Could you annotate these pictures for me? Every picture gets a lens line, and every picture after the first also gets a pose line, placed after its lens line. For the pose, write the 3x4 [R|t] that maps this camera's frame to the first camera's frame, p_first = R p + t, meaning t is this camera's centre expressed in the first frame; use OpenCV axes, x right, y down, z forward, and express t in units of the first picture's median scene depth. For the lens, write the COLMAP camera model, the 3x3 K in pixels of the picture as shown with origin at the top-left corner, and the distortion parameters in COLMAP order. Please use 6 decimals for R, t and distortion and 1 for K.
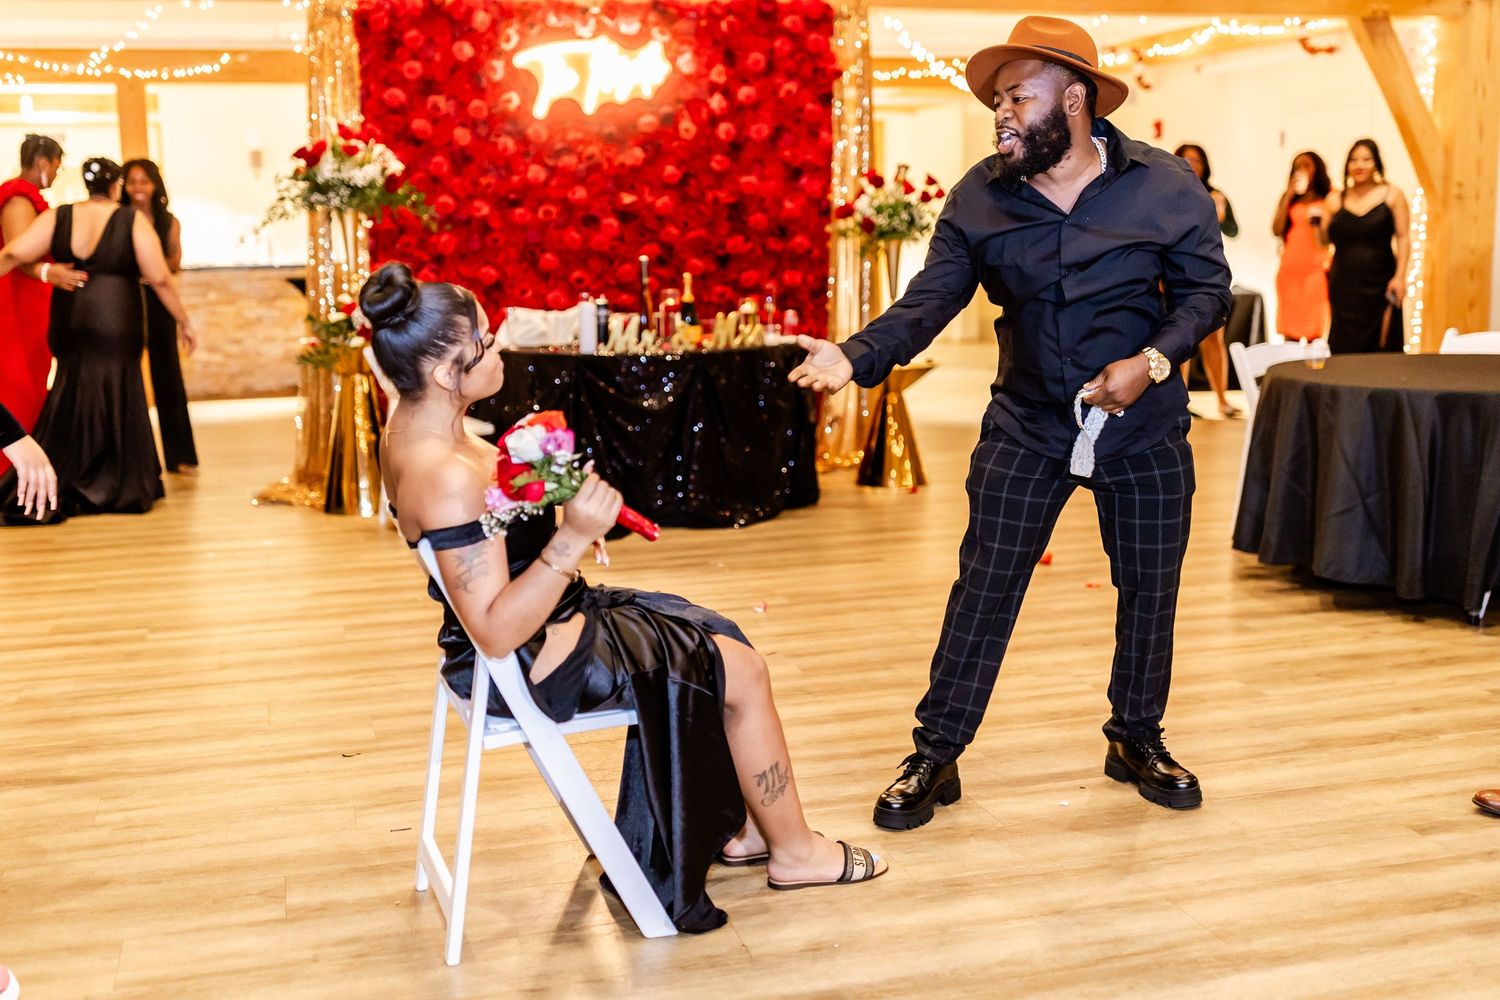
lens RADIAL K [[1636.7, 0, 782.8], [0, 1636.7, 526.0], [0, 0, 1]] dist [0.012297, 0.000000]
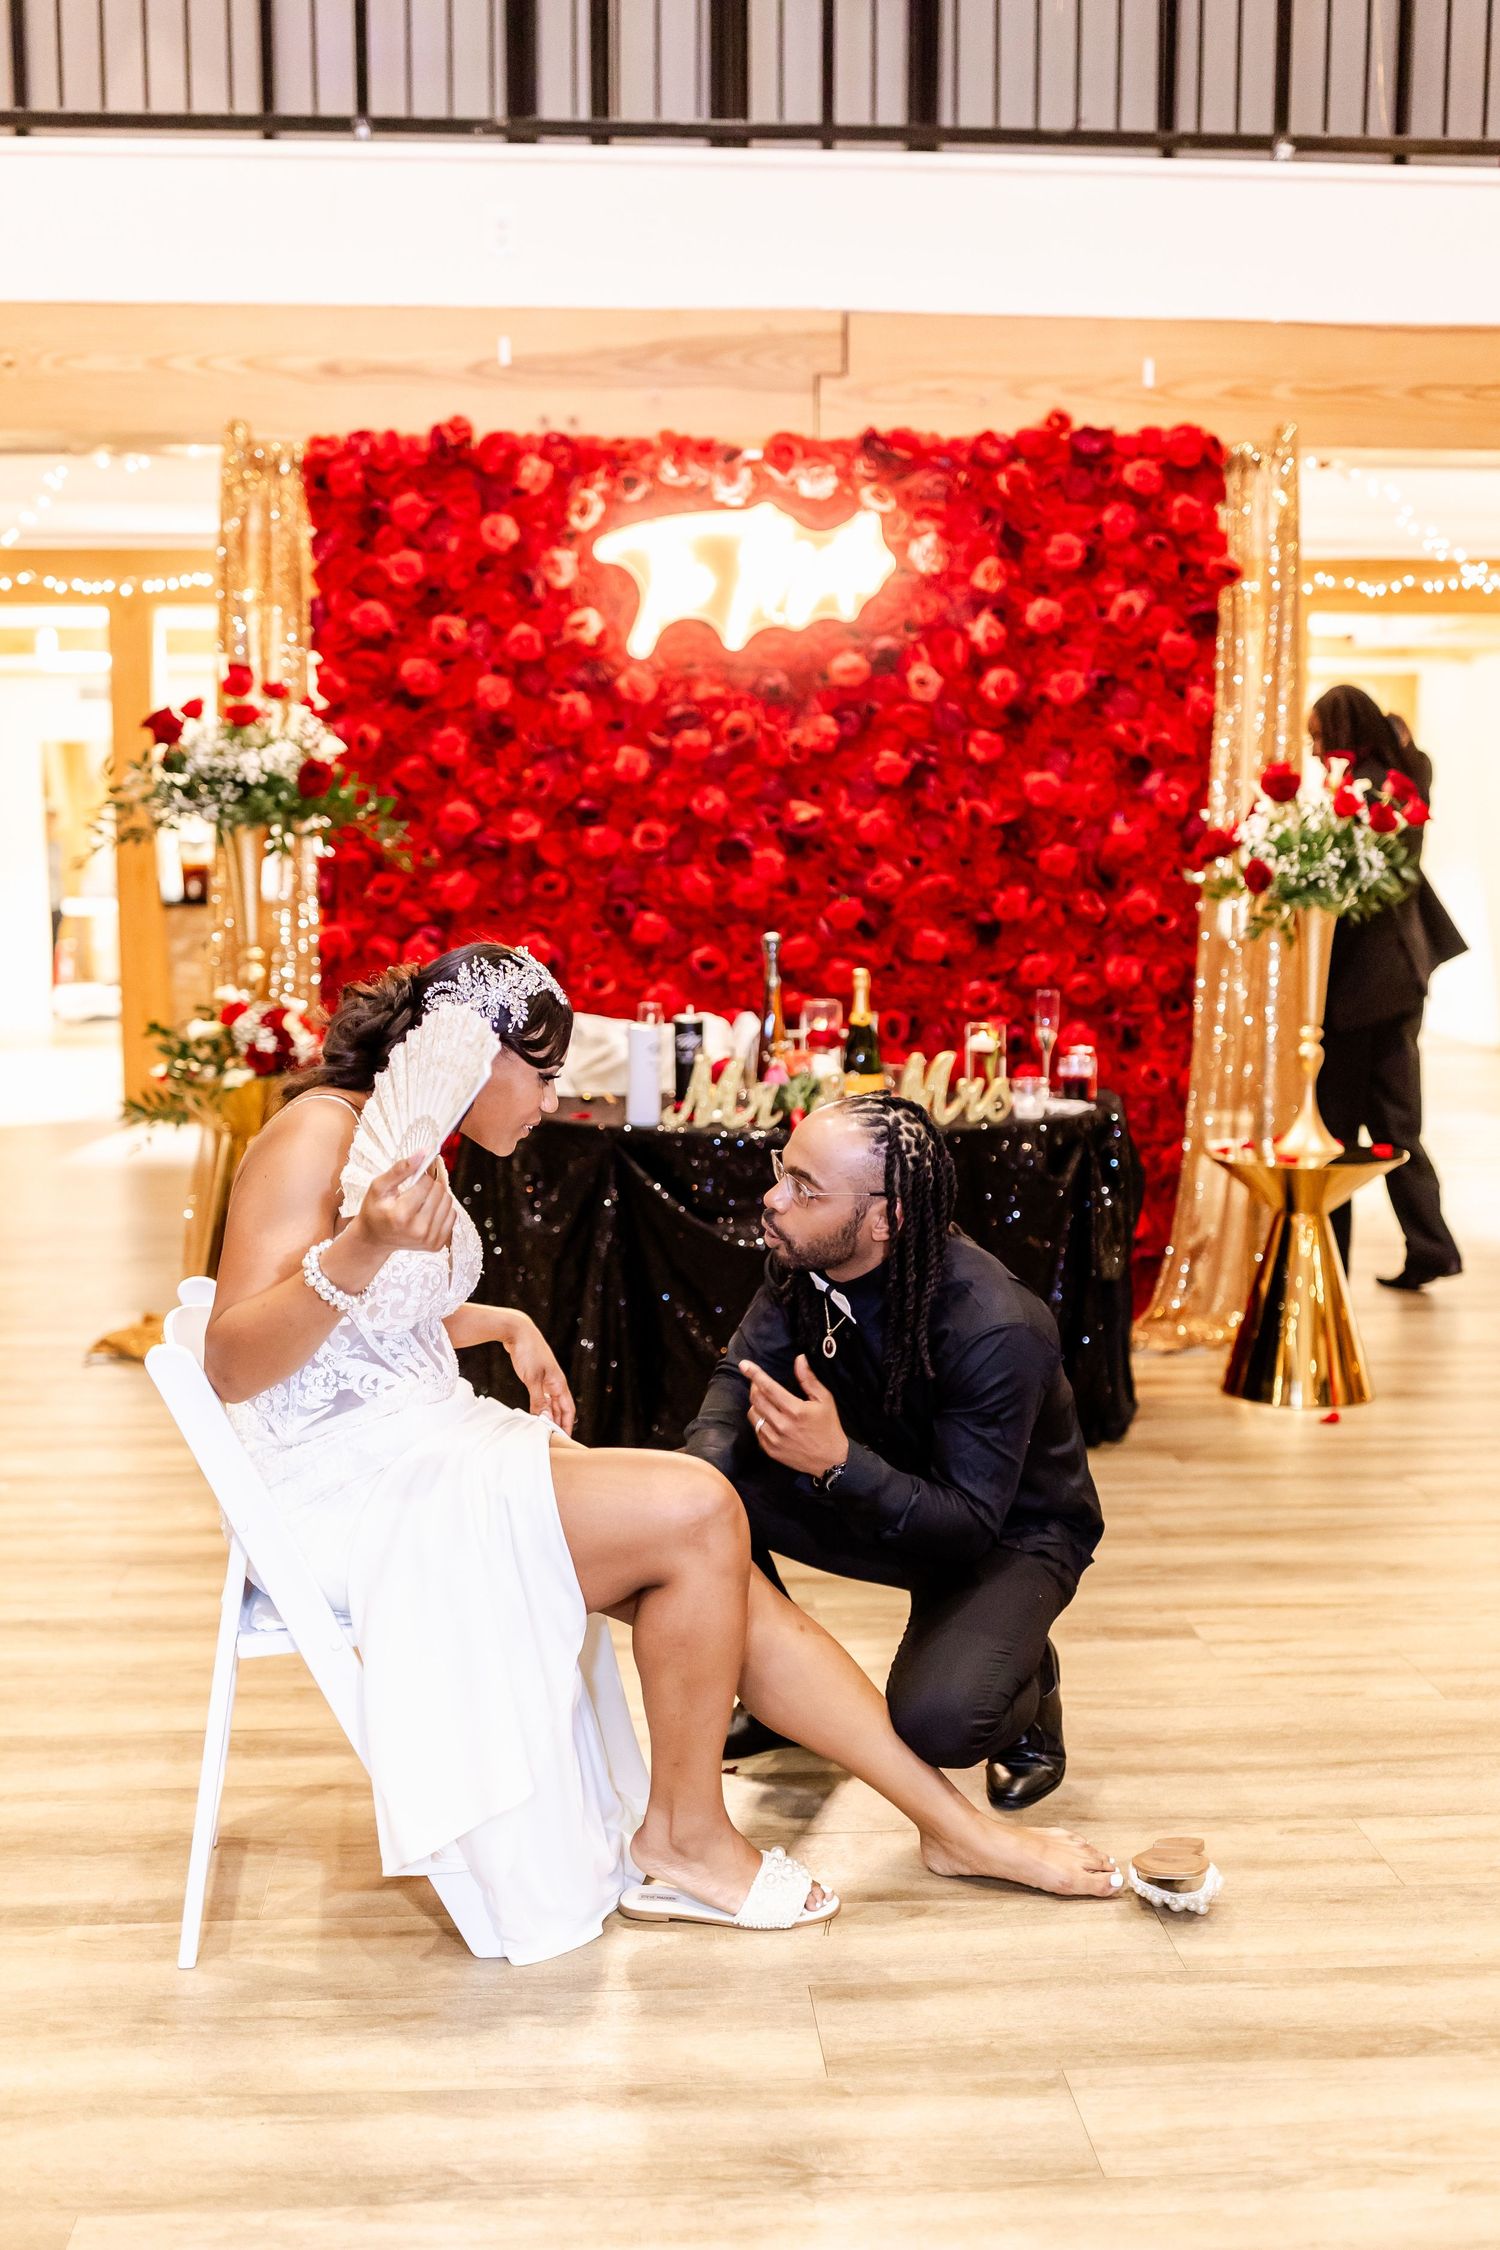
lens RADIAL K [[2455.1, 0, 752.9], [0, 2455.1, 1150.2], [0, 0, 1]] dist [0.012297, 0.000000]
pose [[0.975887, 0.046399, -0.213286, 0.062115], [-0.057230, 0.997351, -0.044888, -0.057671], [0.210638, 0.056012, 0.975958, 0.245472]]
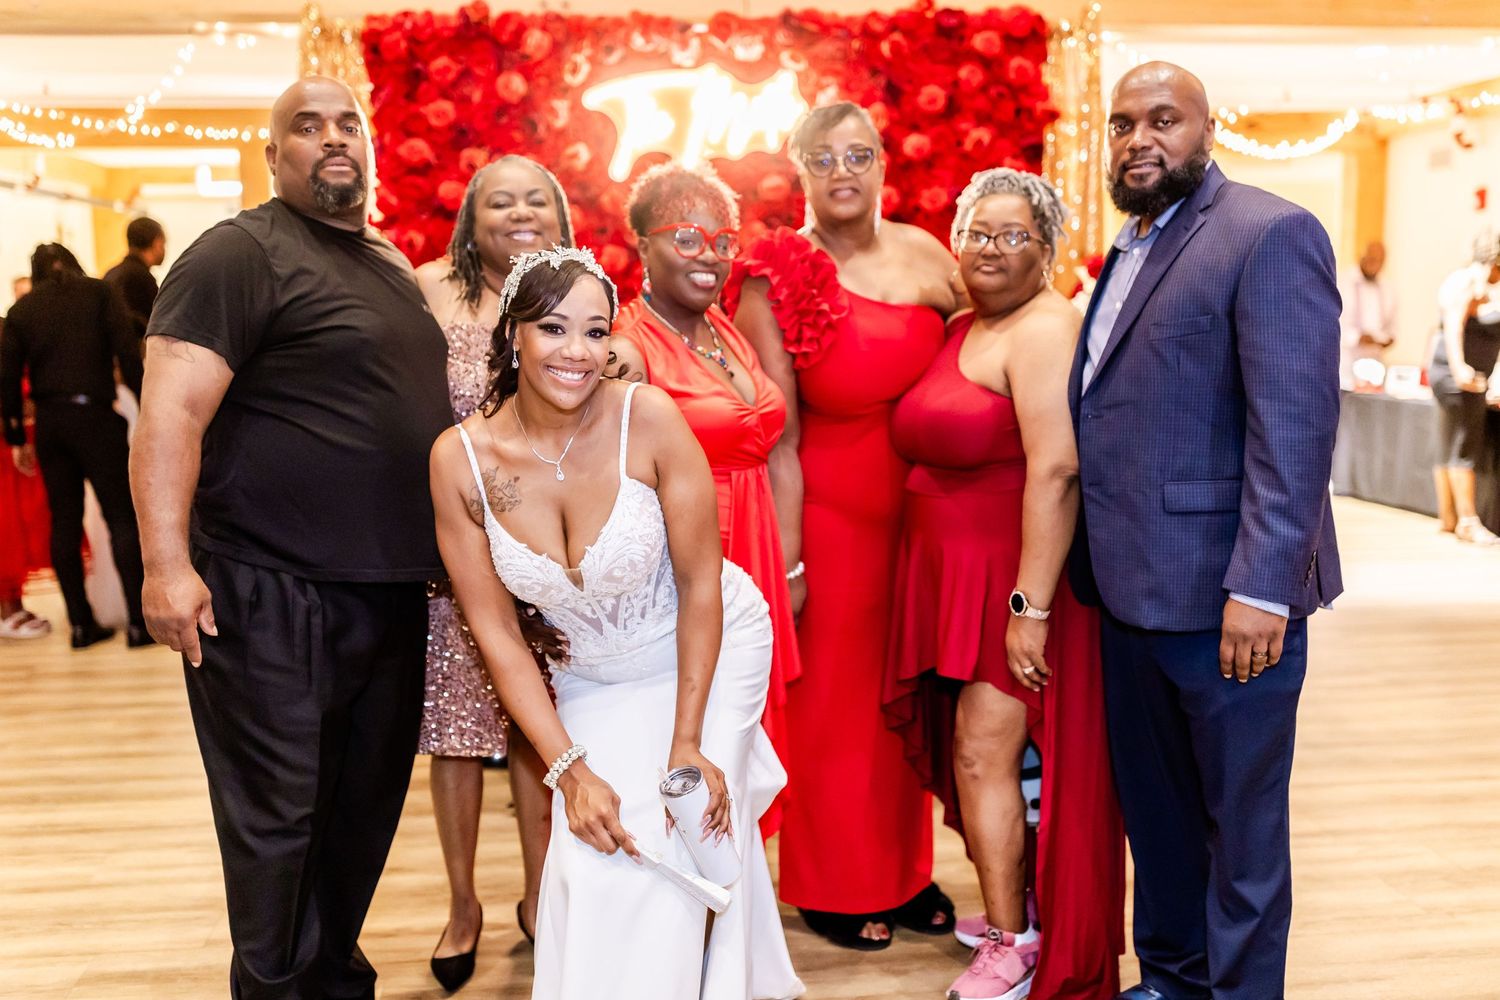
lens RADIAL K [[1636.7, 0, 783.7], [0, 1636.7, 528.0], [0, 0, 1]] dist [0.012297, 0.000000]
pose [[0.985668, 0.031656, -0.165702, 0.043488], [-0.038238, 0.998595, -0.036681, -0.075438], [0.164308, 0.042492, 0.985493, 0.319533]]
